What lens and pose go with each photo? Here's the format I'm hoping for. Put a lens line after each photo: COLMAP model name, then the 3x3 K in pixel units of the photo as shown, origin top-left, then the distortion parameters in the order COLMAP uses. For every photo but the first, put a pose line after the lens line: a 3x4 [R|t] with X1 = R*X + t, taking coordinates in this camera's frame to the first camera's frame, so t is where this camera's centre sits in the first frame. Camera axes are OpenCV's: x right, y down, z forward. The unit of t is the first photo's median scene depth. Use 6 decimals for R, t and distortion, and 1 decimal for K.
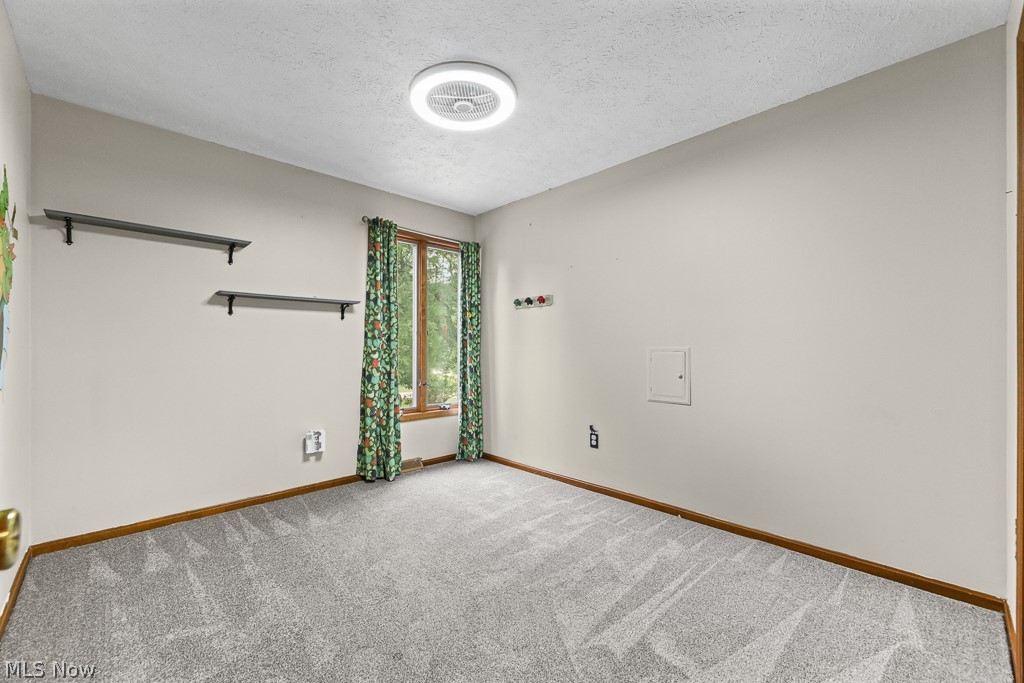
lens RADIAL K [[415.5, 0, 513.8], [0, 415.5, 344.4], [0, 0, 1]] dist [0.002081, -0.000949]
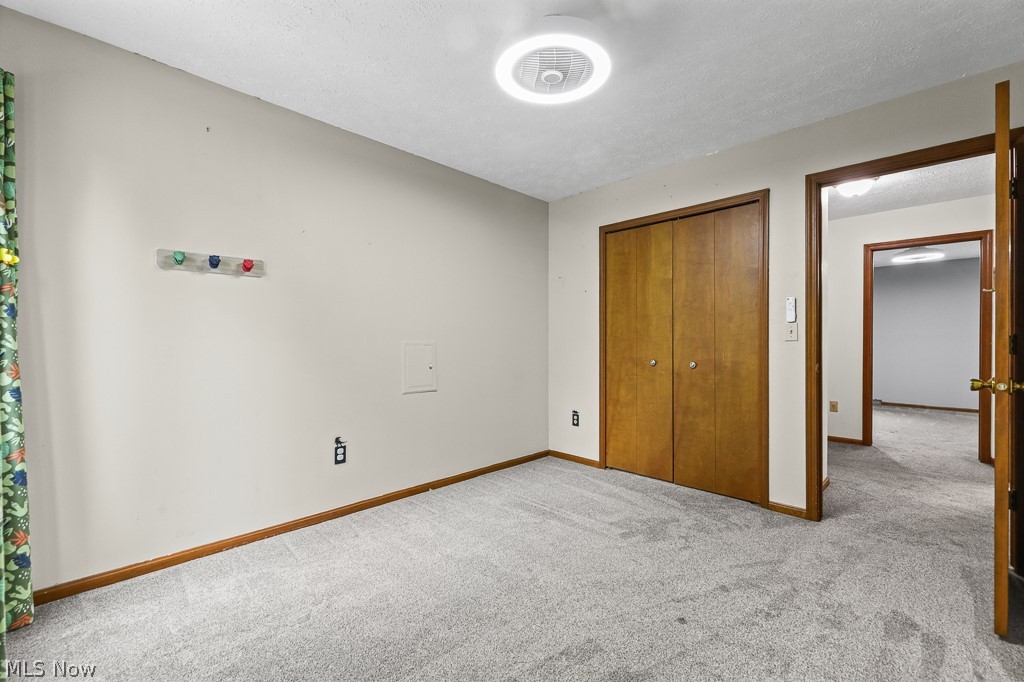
lens RADIAL K [[415.5, 0, 513.9], [0, 415.5, 342.9], [0, 0, 1]] dist [0.002081, -0.000949]
pose [[-0.007526, -0.002899, 0.999967, -0.670074], [-0.011017, 0.999935, 0.002816, 0.004592], [-0.999911, -0.010996, -0.007558, 0.708616]]
